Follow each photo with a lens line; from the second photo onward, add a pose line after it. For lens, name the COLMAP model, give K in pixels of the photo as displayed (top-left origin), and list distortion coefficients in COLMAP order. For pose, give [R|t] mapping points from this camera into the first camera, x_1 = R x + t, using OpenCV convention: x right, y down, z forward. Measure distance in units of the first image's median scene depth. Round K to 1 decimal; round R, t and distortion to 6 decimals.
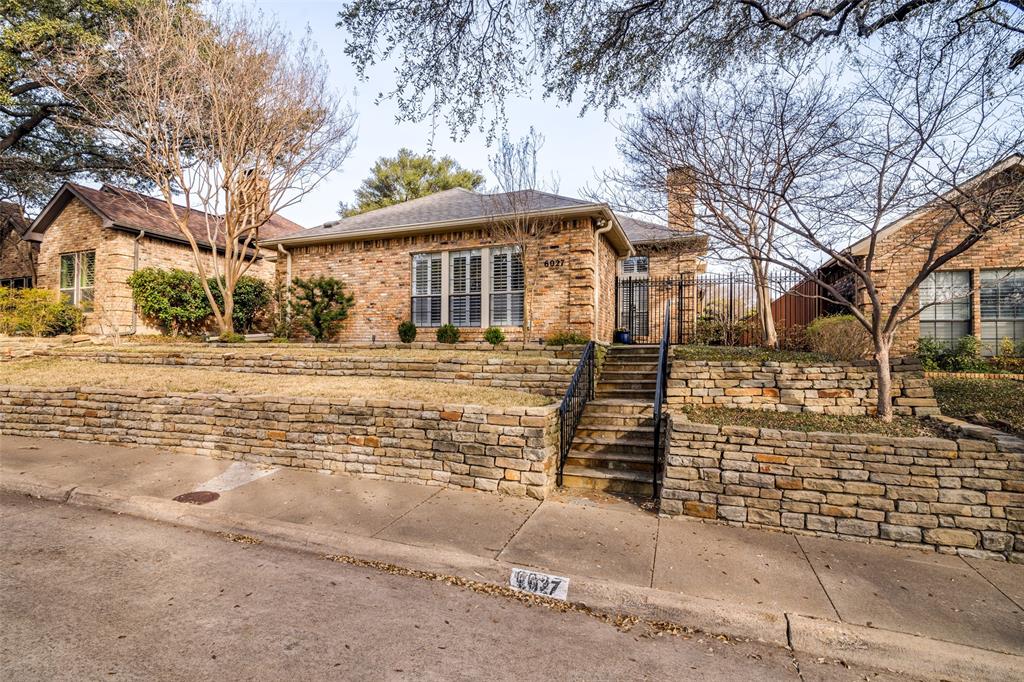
lens RADIAL K [[471.4, 0, 508.3], [0, 471.4, 342.1], [0, 0, 1]] dist [-0.019505, 0.003230]
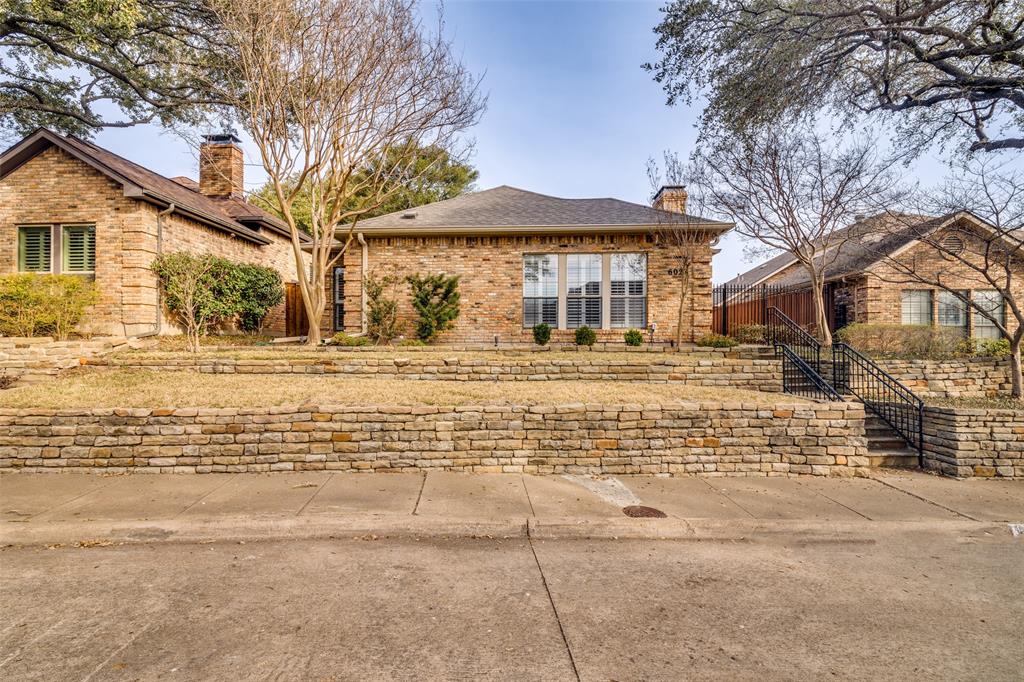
lens RADIAL K [[471.4, 0, 504.1], [0, 471.4, 338.9], [0, 0, 1]] dist [-0.019505, 0.003230]
pose [[0.946651, -0.004253, 0.322231, -0.911400], [0.001180, 0.999952, 0.009732, -0.030042], [-0.322257, -0.008832, 0.946611, 0.117694]]
